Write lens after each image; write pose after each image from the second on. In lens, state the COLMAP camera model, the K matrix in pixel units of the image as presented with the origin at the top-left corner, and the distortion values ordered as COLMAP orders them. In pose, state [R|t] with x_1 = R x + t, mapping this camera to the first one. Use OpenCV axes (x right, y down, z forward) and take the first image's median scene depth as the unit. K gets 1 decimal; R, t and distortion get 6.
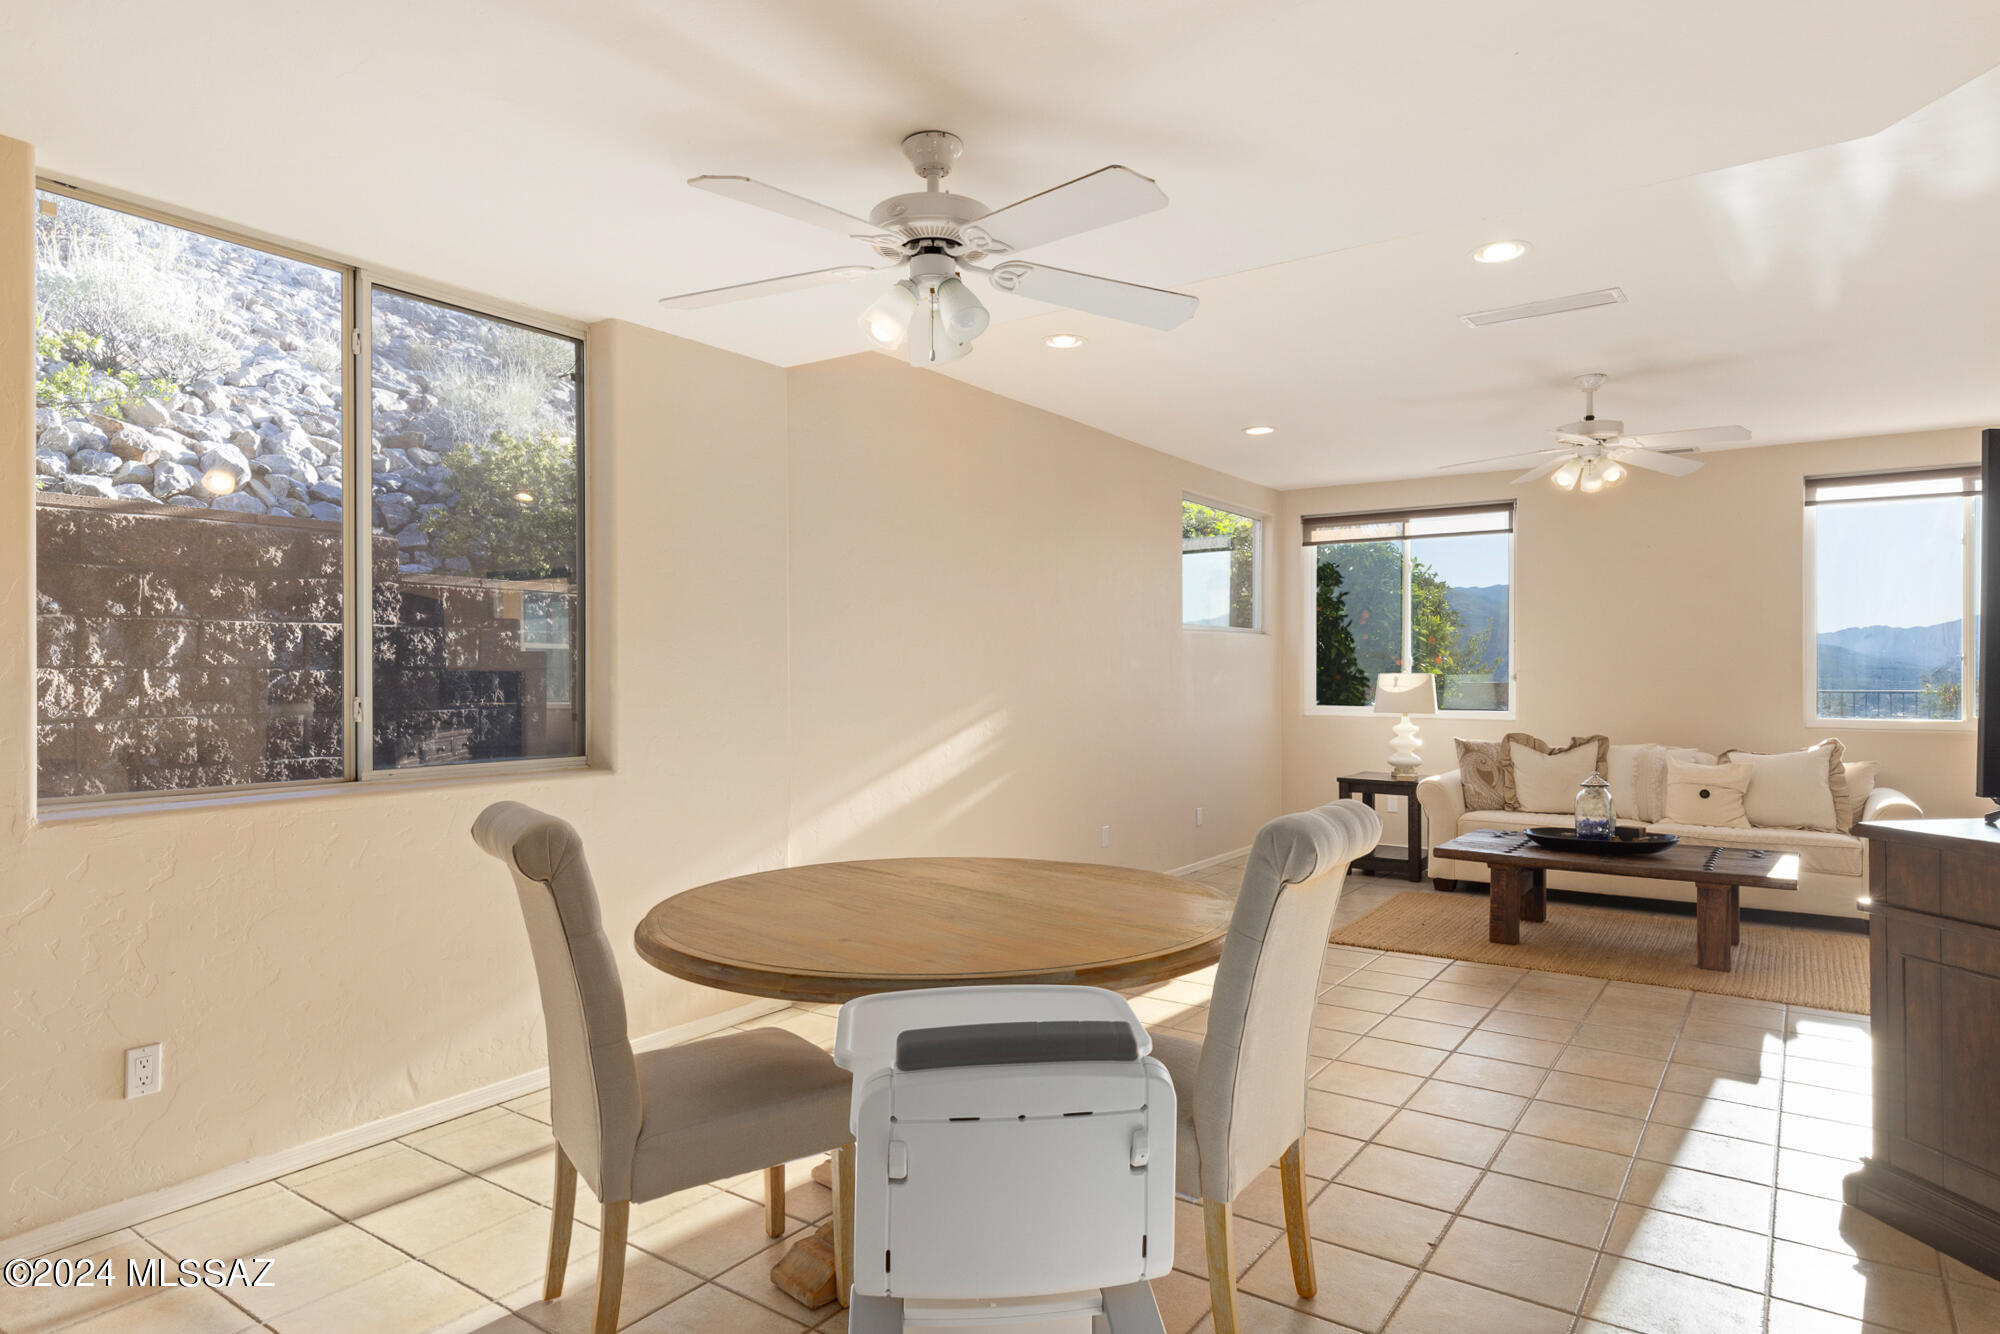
lens RADIAL K [[1143.0, 0, 1000.5], [0, 1143.0, 670.5], [0, 0, 1]] dist [0.007837, 0.001215]
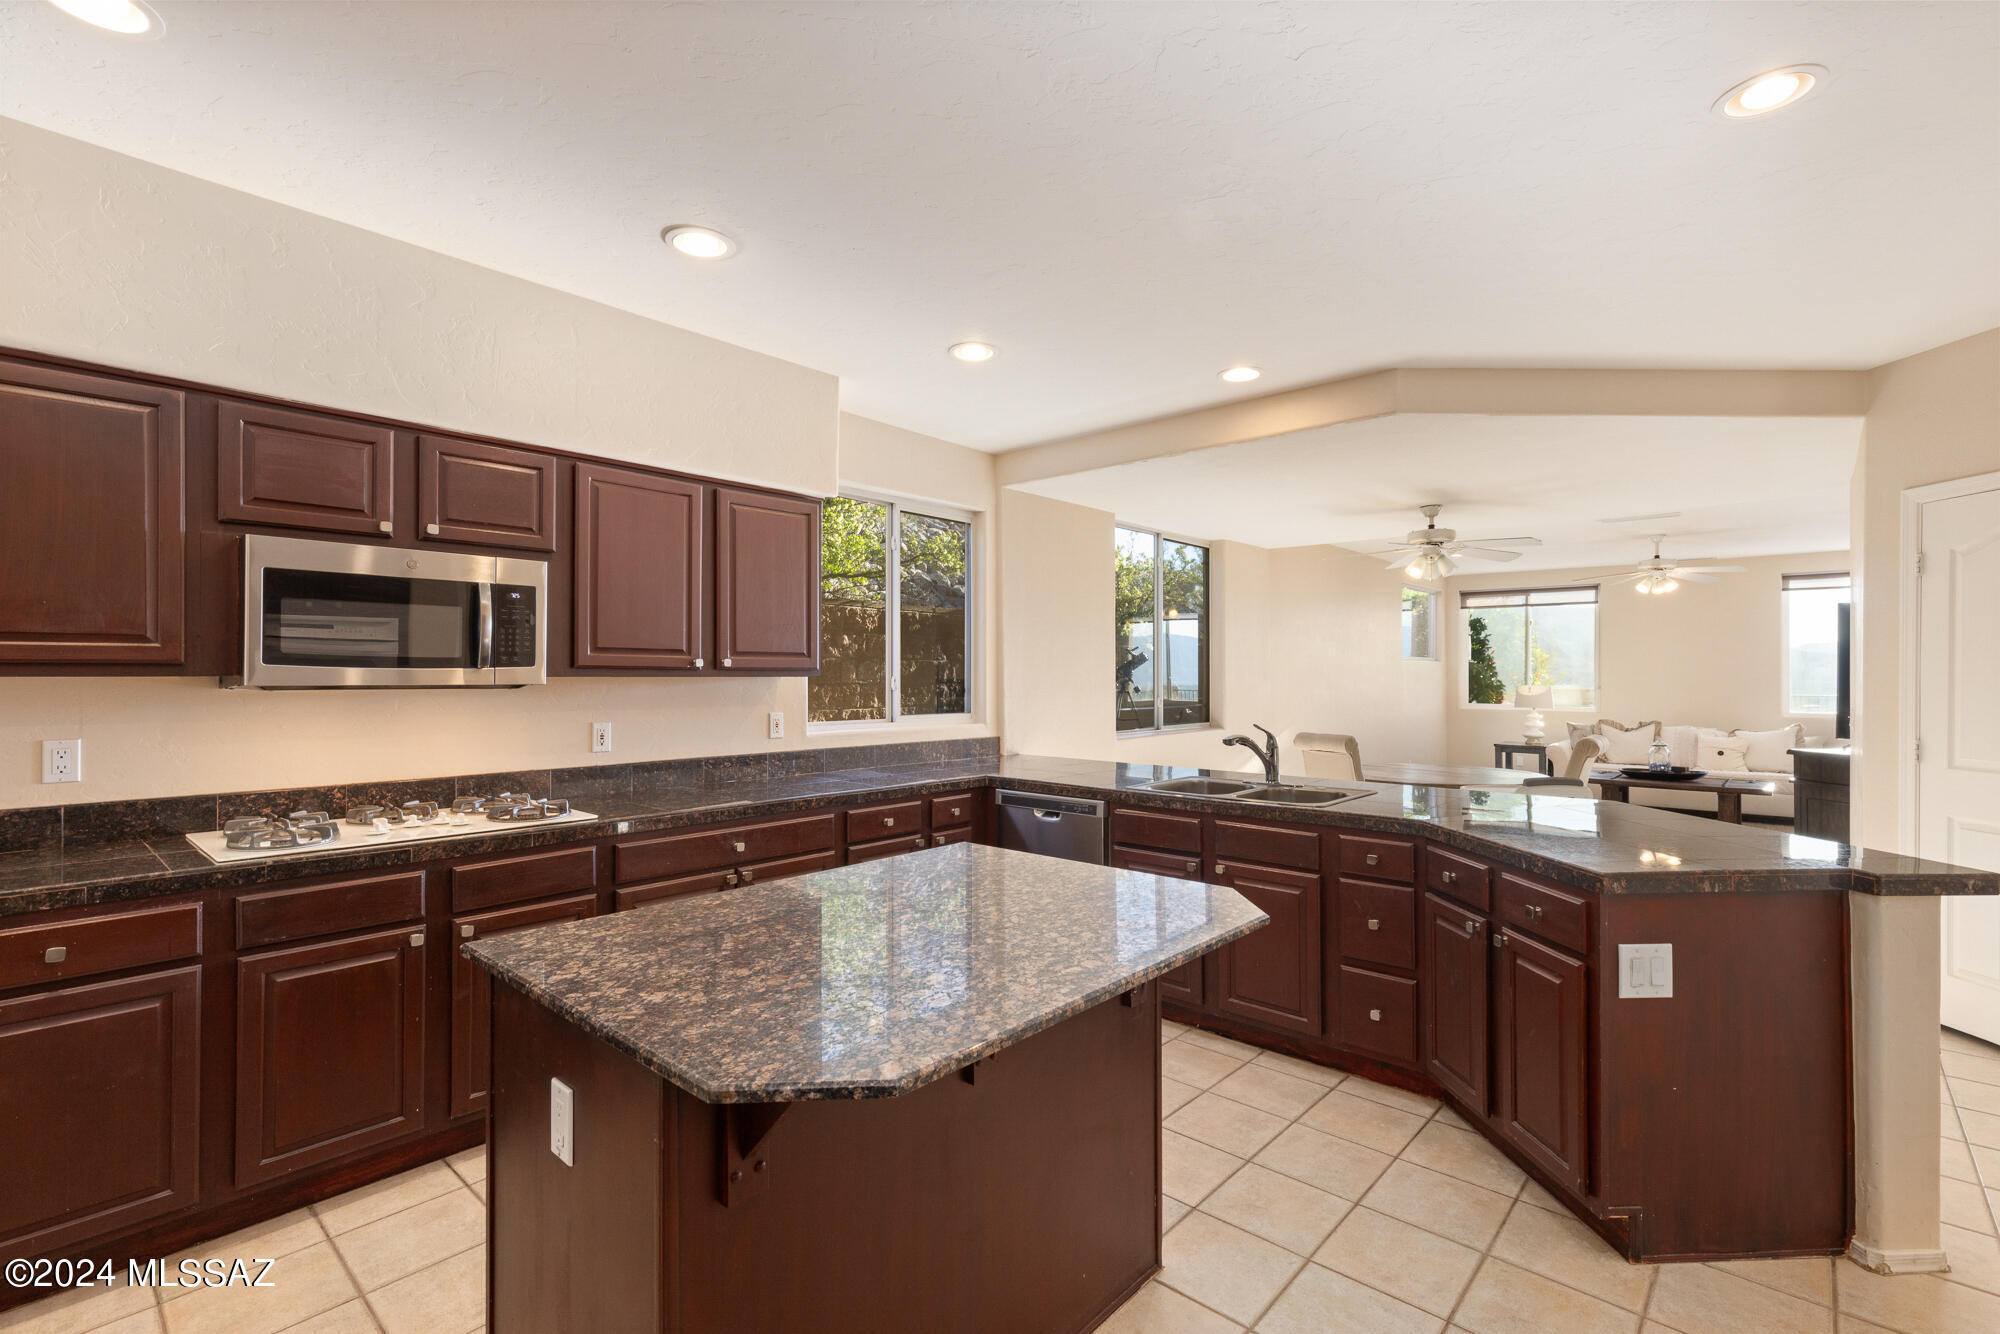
lens RADIAL K [[901.9, 0, 993.9], [0, 901.9, 667.9], [0, 0, 1]] dist [0.006308, -0.000217]
pose [[0.992668, 0.001417, -0.120867, -0.328481], [-0.002210, 0.999977, -0.006424, -0.014104], [0.120856, 0.006643, 0.992648, -0.520507]]
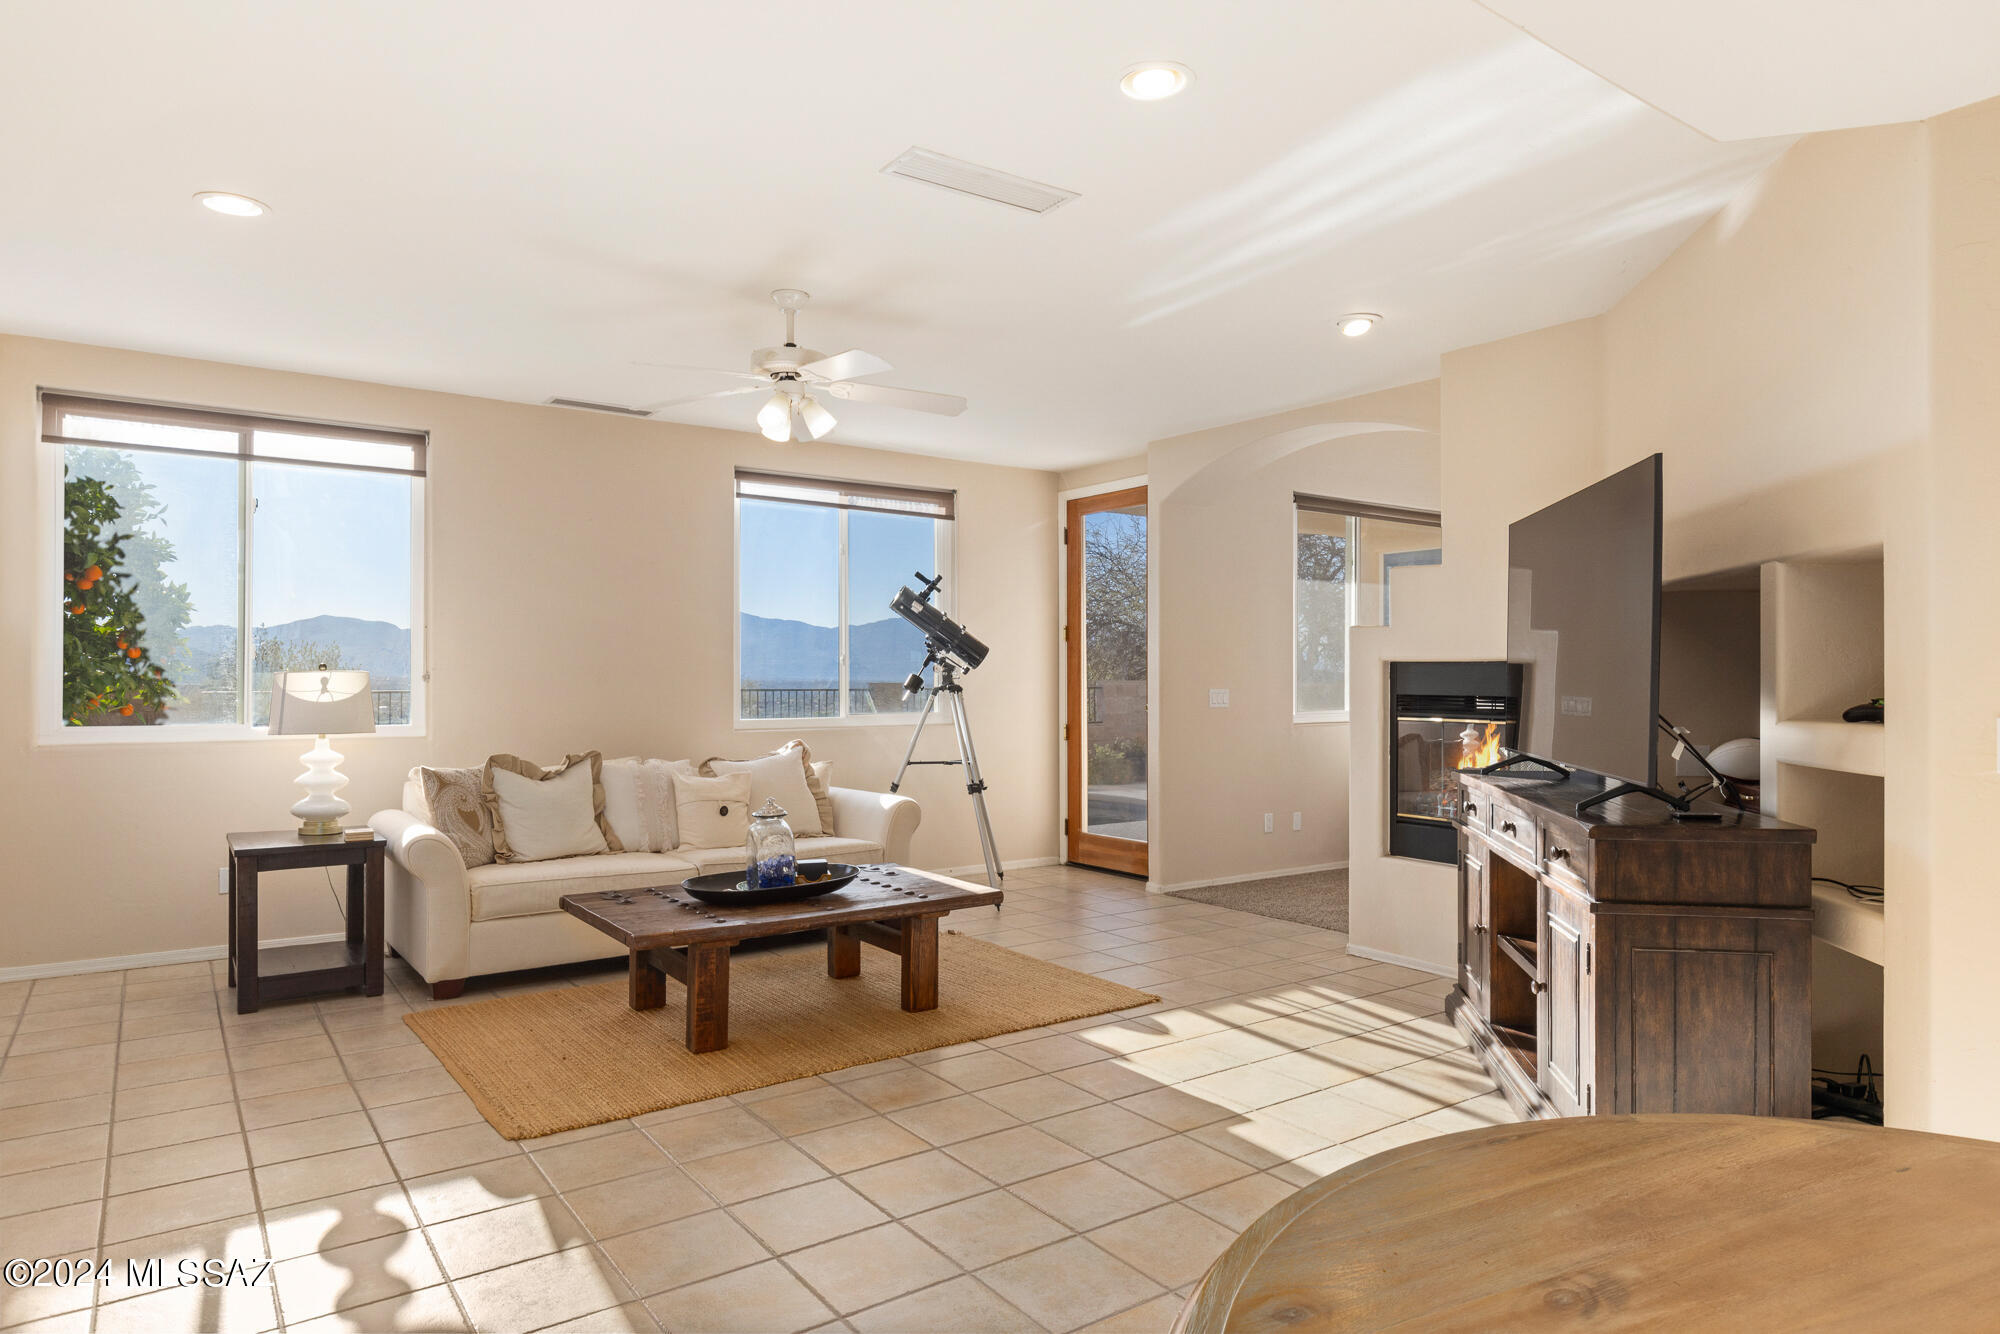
lens RADIAL K [[1195.3, 0, 998.2], [0, 1195.3, 675.3], [0, 0, 1]] dist [0.008039, 0.000678]
pose [[0.336137, -0.000836, 0.941813, -0.160553], [-0.004006, 0.999989, 0.002317, 0.001414], [-0.941805, -0.004551, 0.336130, 0.459373]]
